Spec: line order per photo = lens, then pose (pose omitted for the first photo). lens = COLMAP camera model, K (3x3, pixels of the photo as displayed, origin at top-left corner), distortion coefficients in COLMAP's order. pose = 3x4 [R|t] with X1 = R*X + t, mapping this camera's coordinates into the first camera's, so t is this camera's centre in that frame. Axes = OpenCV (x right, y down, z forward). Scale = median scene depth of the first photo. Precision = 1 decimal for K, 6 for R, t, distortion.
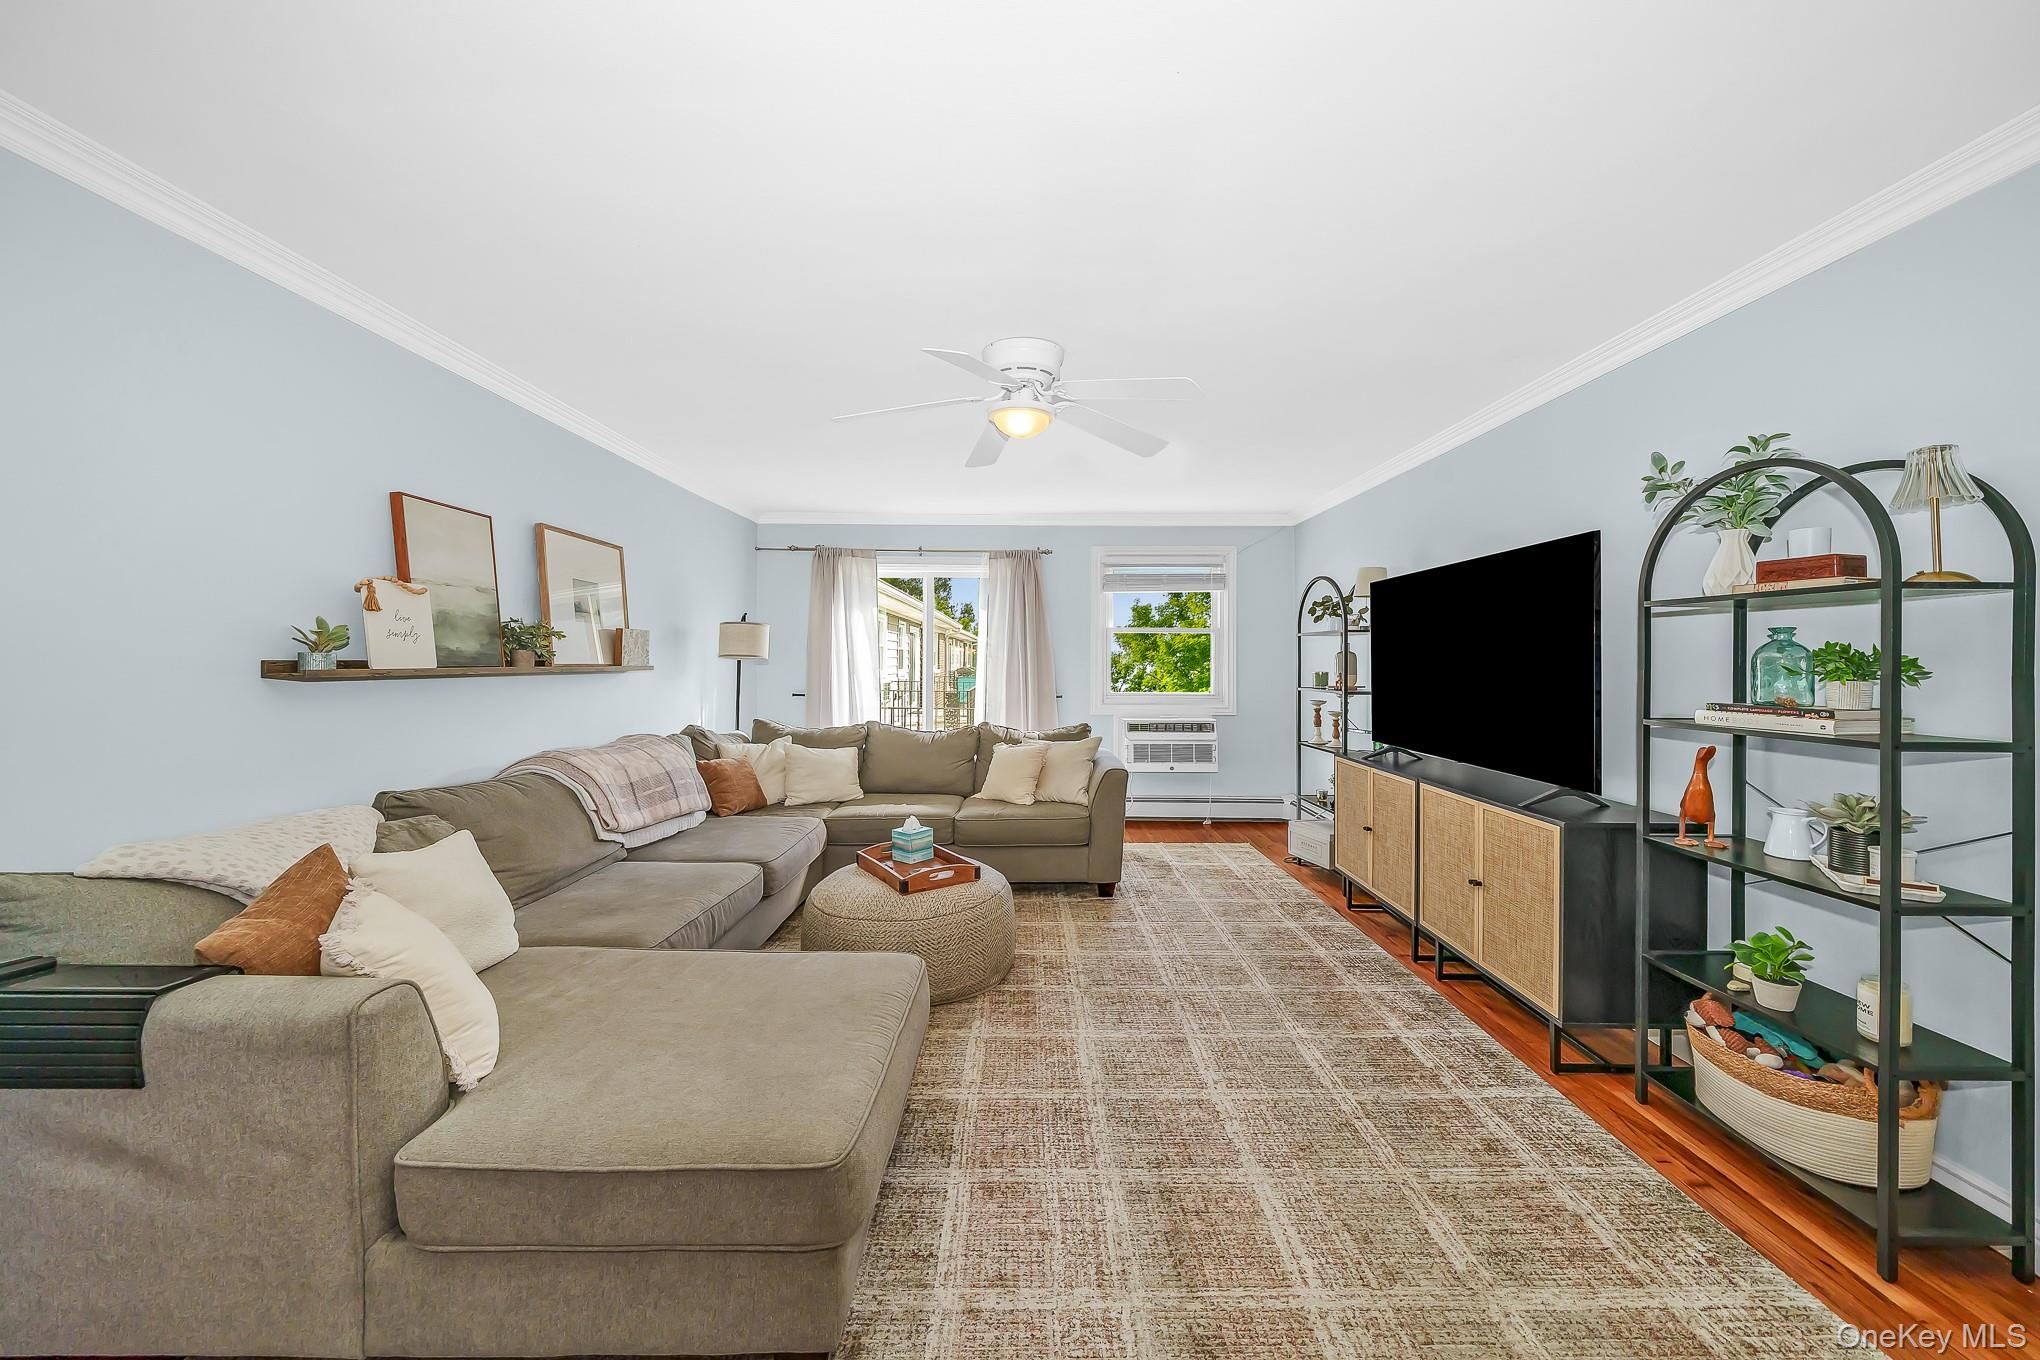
lens RADIAL K [[726.8, 0, 1054.2], [0, 726.8, 654.5], [0, 0, 1]] dist [0.007994, -0.002009]
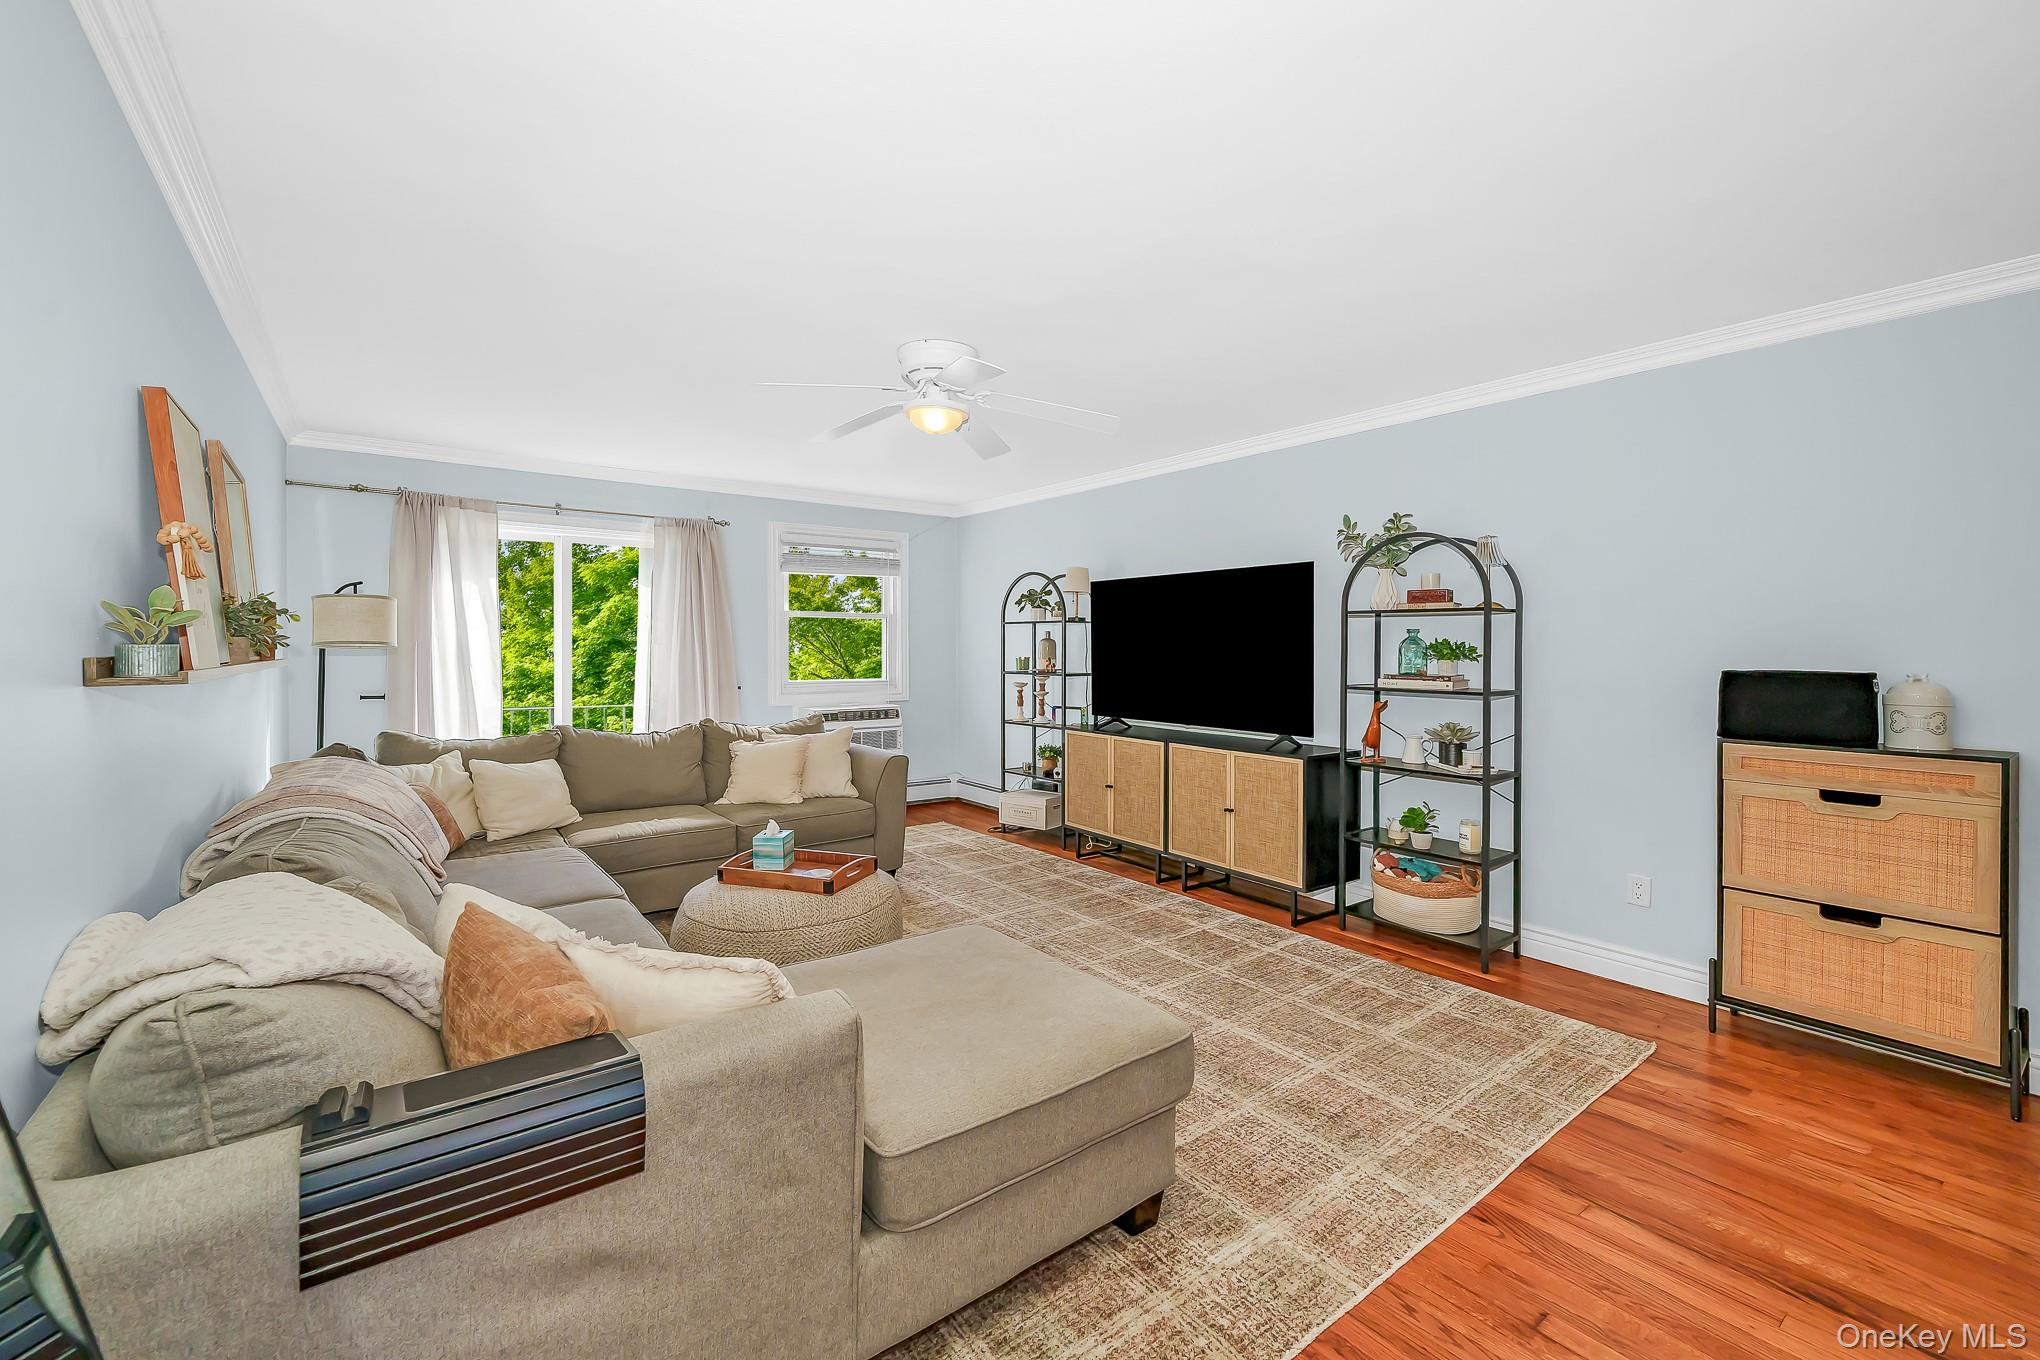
lens RADIAL K [[822.1, 0, 988.1], [0, 822.1, 647.0], [0, 0, 1]] dist [-0.005552, -0.000521]
pose [[0.819333, -0.004660, 0.573300, -0.477465], [-0.003469, 0.999908, 0.013085, -0.008892], [-0.573308, -0.012710, 0.819241, -0.000686]]
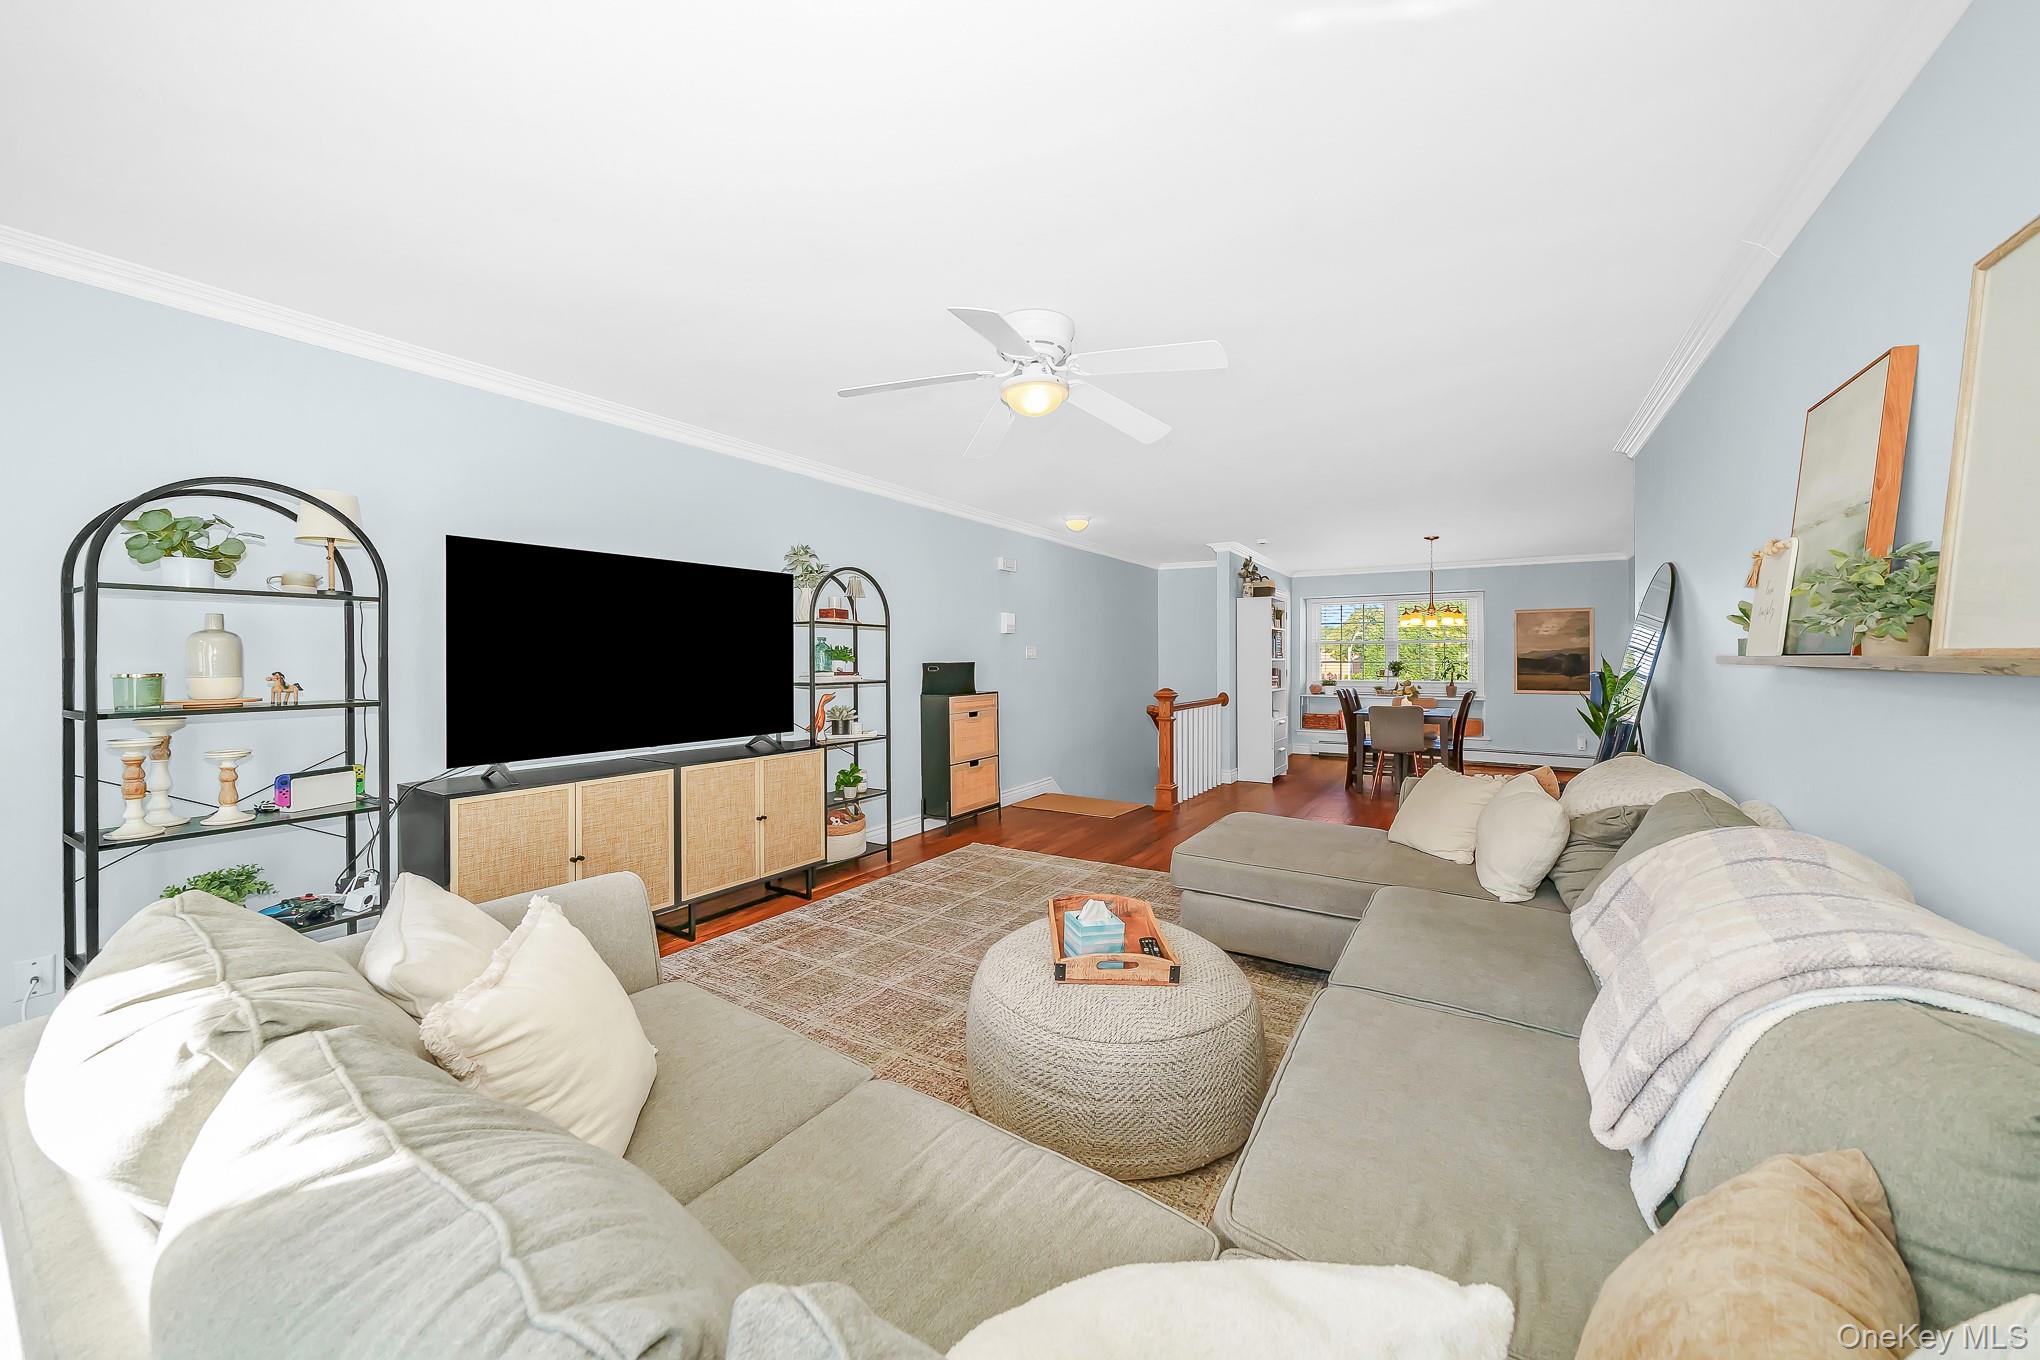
lens RADIAL K [[785.3, 0, 1067.7], [0, 785.3, 661.0], [0, 0, 1]] dist [-0.003441, 0.000093]
pose [[-0.870920, 0.001402, 0.491422, -0.434779], [-0.000163, 0.999995, -0.003142, 0.022168], [-0.491424, -0.002816, -0.870916, 1.441866]]
